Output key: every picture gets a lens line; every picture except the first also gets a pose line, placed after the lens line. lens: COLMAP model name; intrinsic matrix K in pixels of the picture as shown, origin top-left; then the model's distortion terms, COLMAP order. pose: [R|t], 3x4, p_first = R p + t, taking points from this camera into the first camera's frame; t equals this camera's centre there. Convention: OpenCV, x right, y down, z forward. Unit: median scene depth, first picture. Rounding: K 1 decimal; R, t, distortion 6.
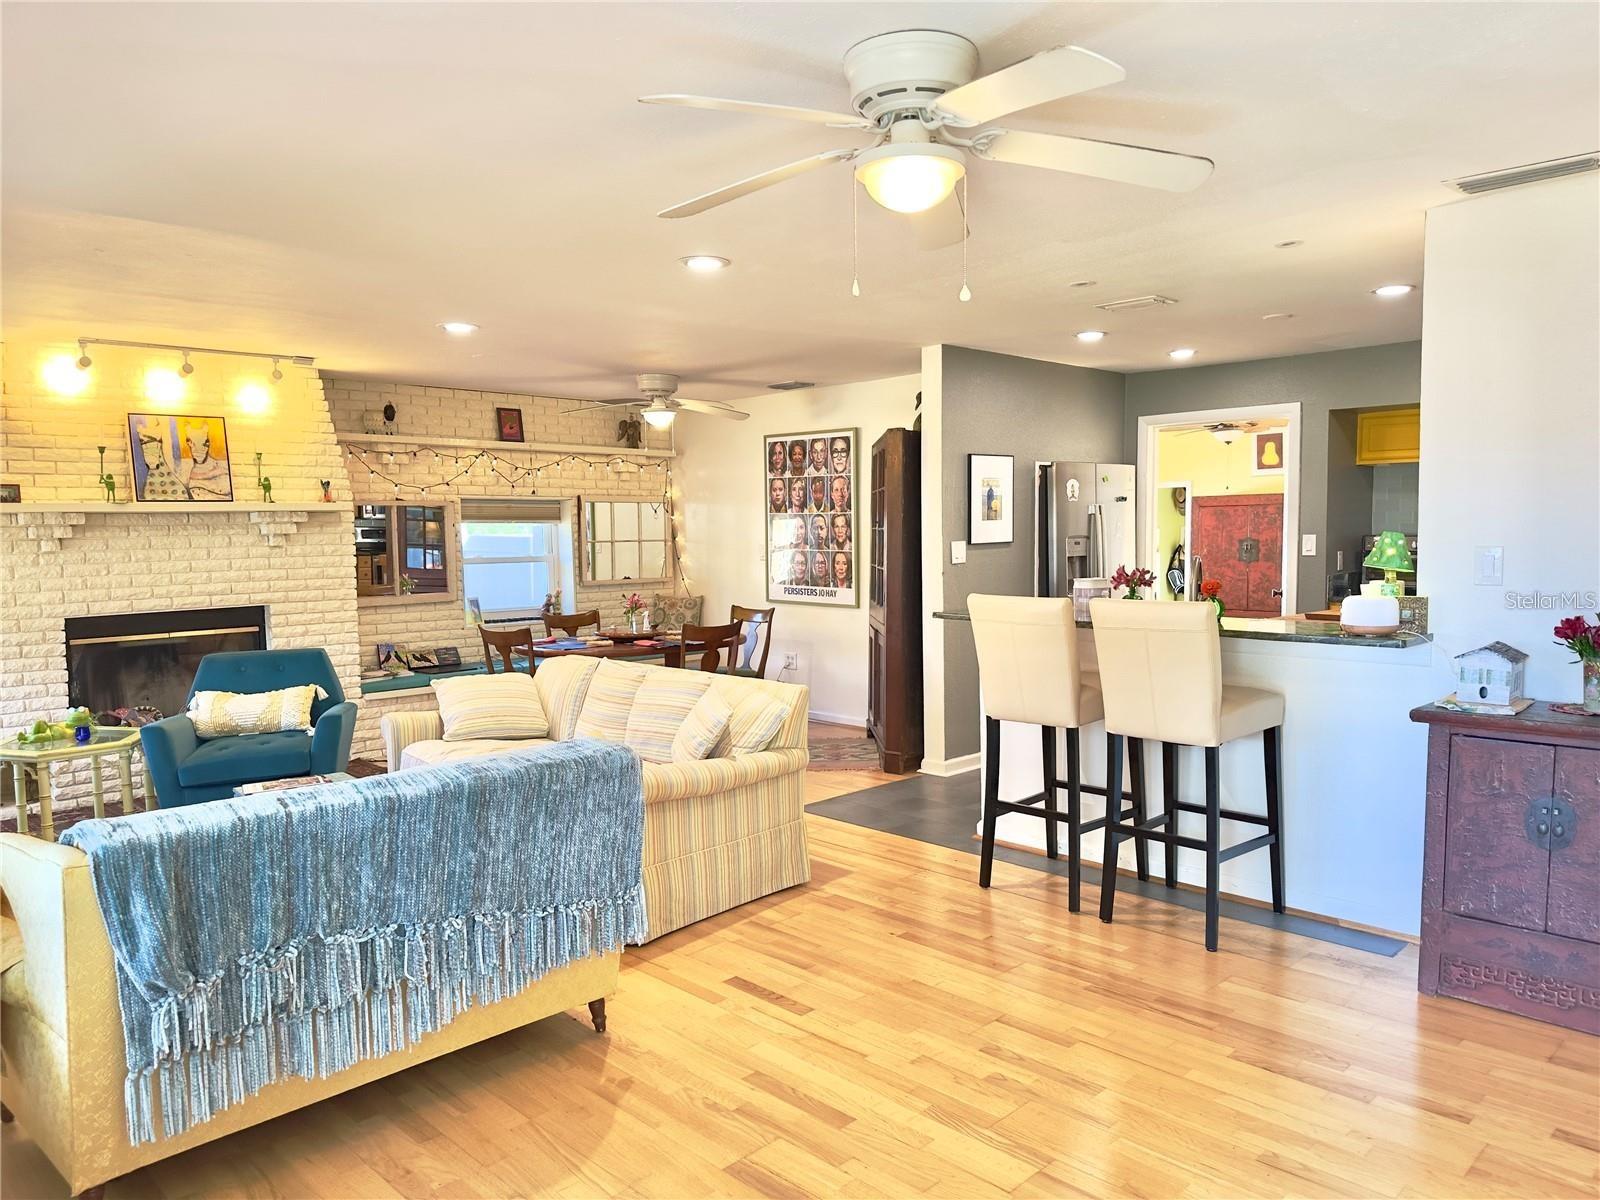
lens RADIAL K [[1127.2, 0, 793.3], [0, 1127.2, 606.9], [0, 0, 1]] dist [0.067524, -0.094647]
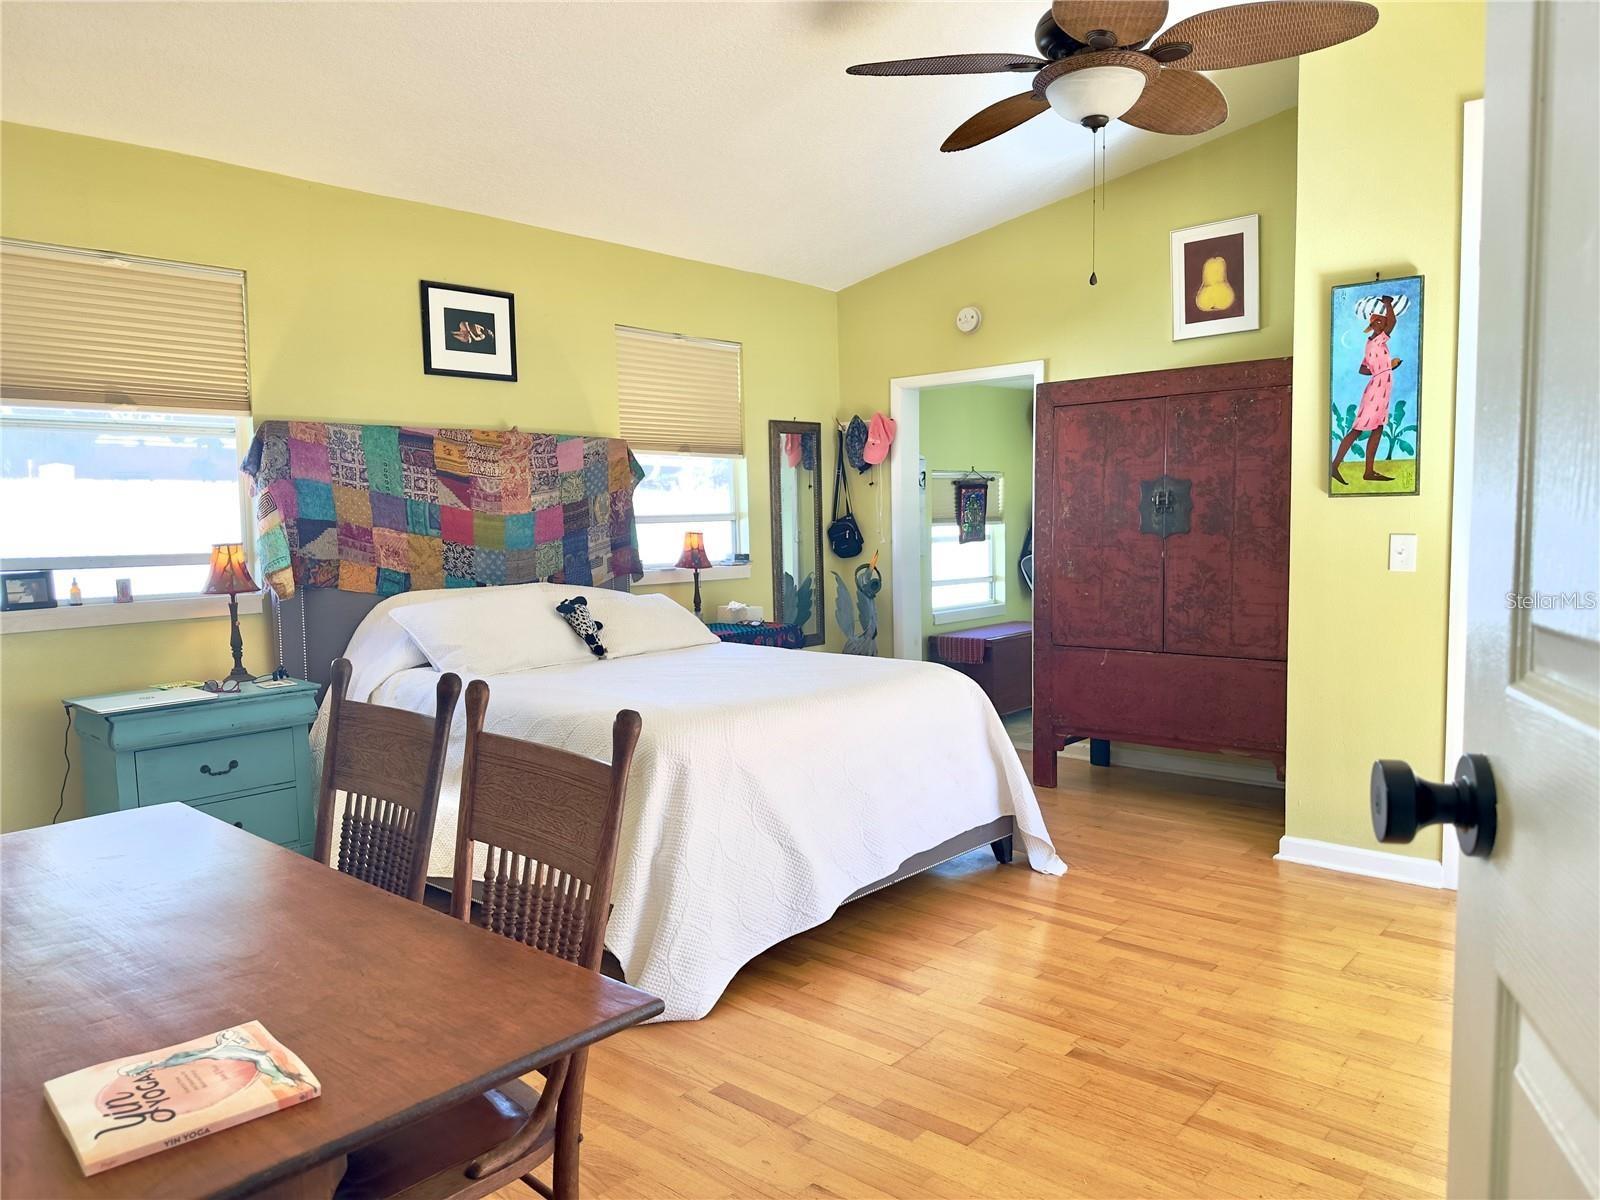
lens RADIAL K [[1127.2, 0, 793.3], [0, 1127.2, 606.9], [0, 0, 1]] dist [0.067524, -0.094647]
pose [[0.998125, -0.007294, 0.060774, 0.271004], [0.006625, 0.999915, 0.011200, -0.021518], [-0.060851, -0.010777, 0.998089, 0.672711]]
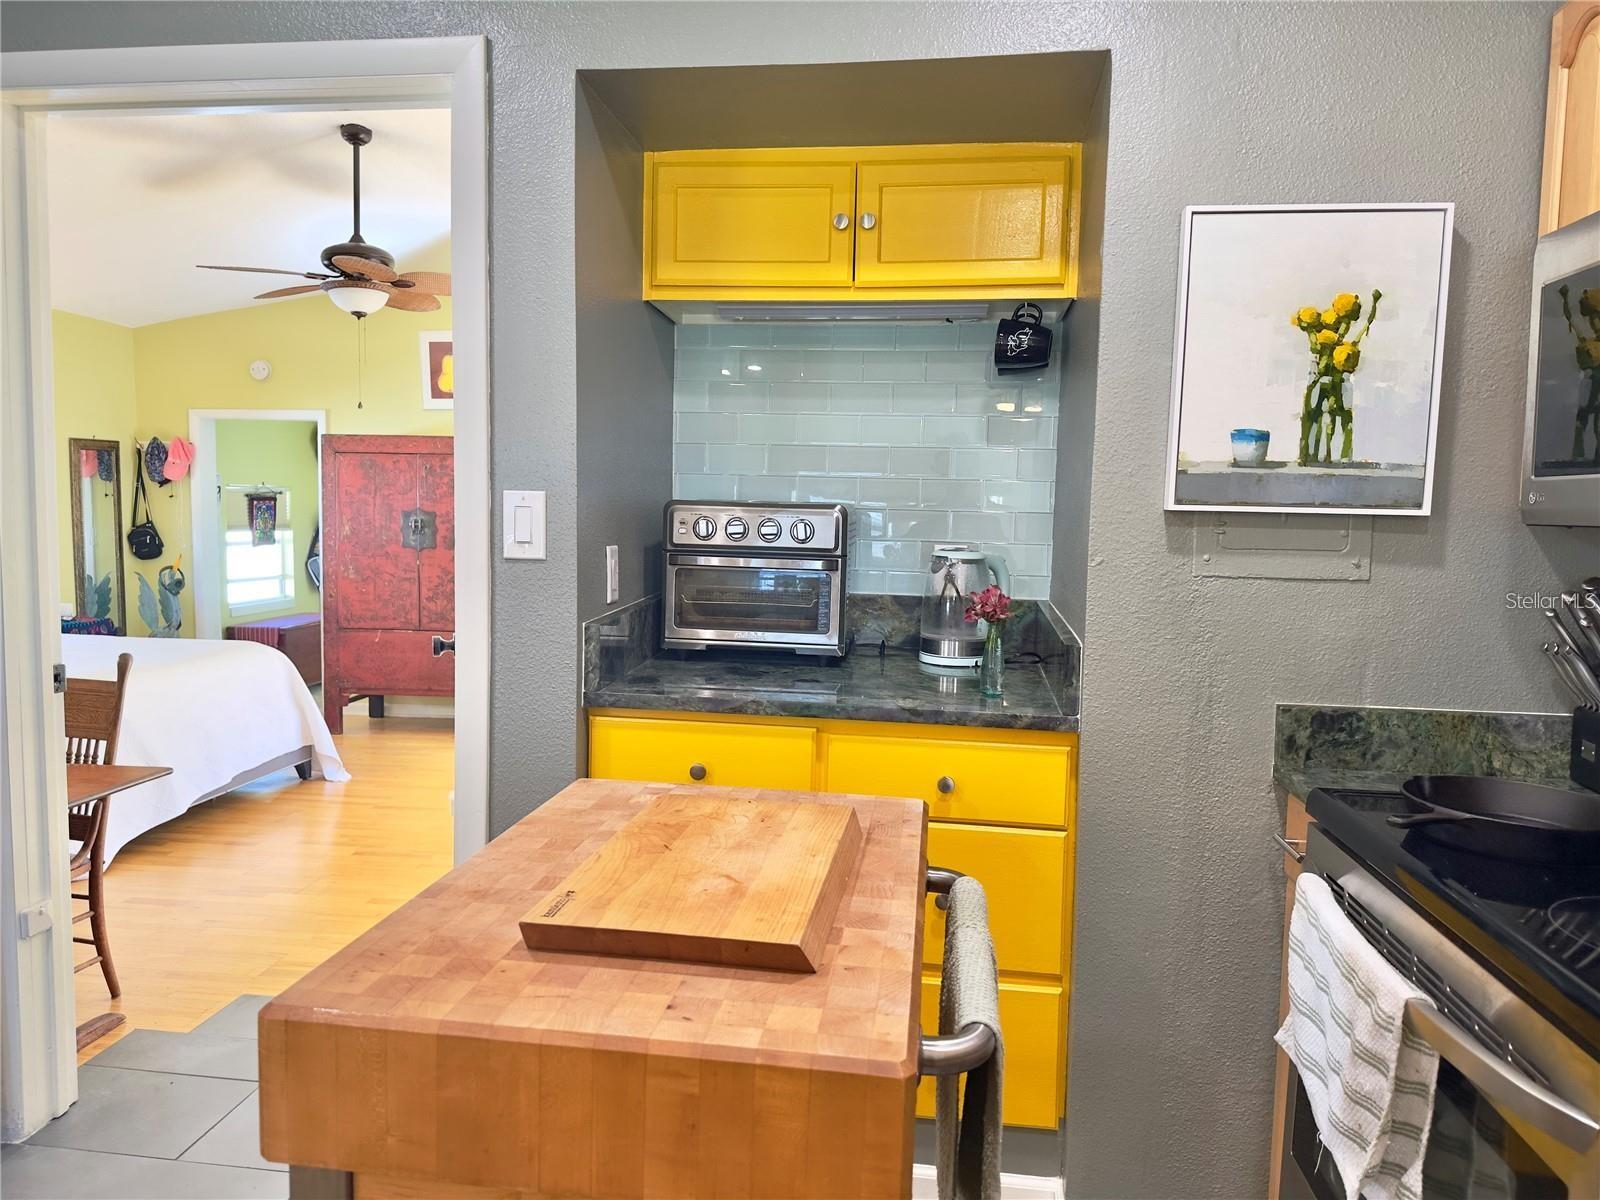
lens RADIAL K [[1127.2, 0, 793.3], [0, 1127.2, 606.9], [0, 0, 1]] dist [0.067524, -0.094647]
pose [[0.783472, -0.026484, 0.620863, 0.207232], [0.013072, 0.999573, 0.026143, -0.025209], [-0.621290, -0.012367, 0.783483, 0.463609]]
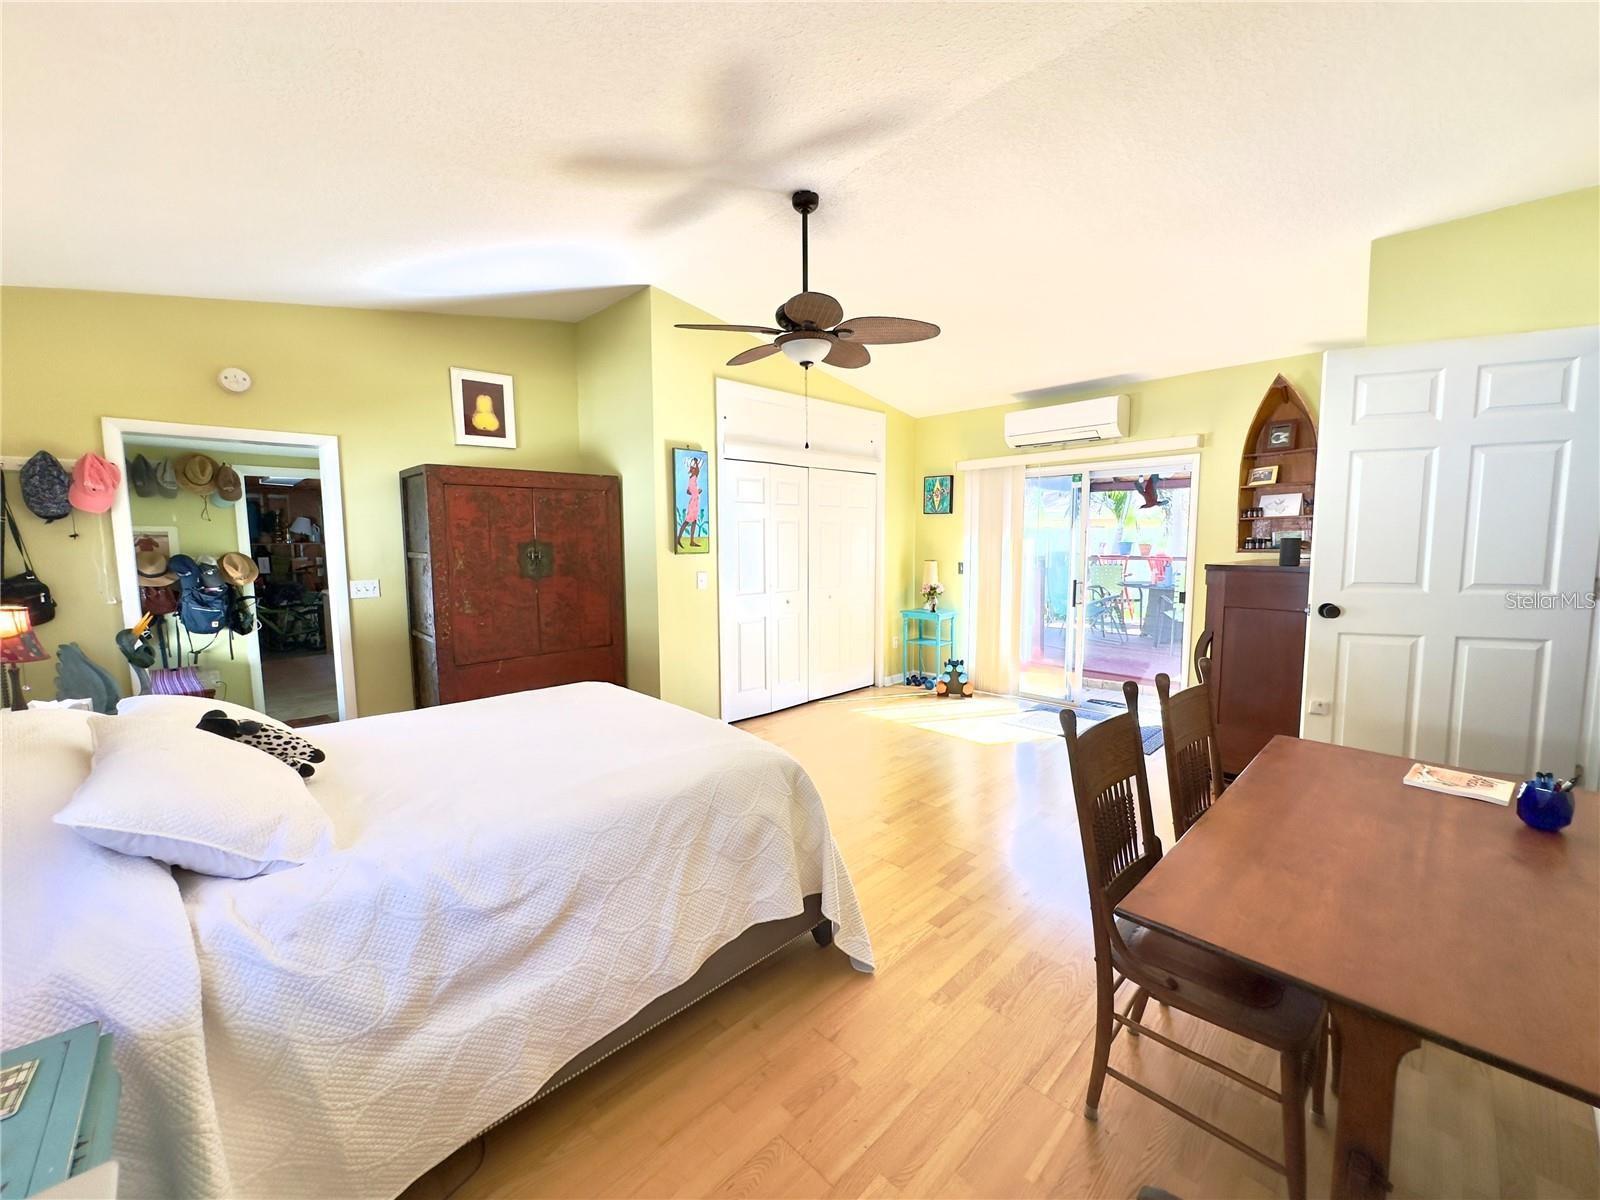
lens RADIAL K [[646.4, 0, 807.8], [0, 646.4, 600.4], [0, 0, 1]] dist [-0.001008, -0.000185]
pose [[0.002833, -0.080616, 0.996741, 0.048158], [0.078013, 0.993725, 0.080151, -0.050206], [-0.996948, 0.077532, 0.009104, 0.955770]]
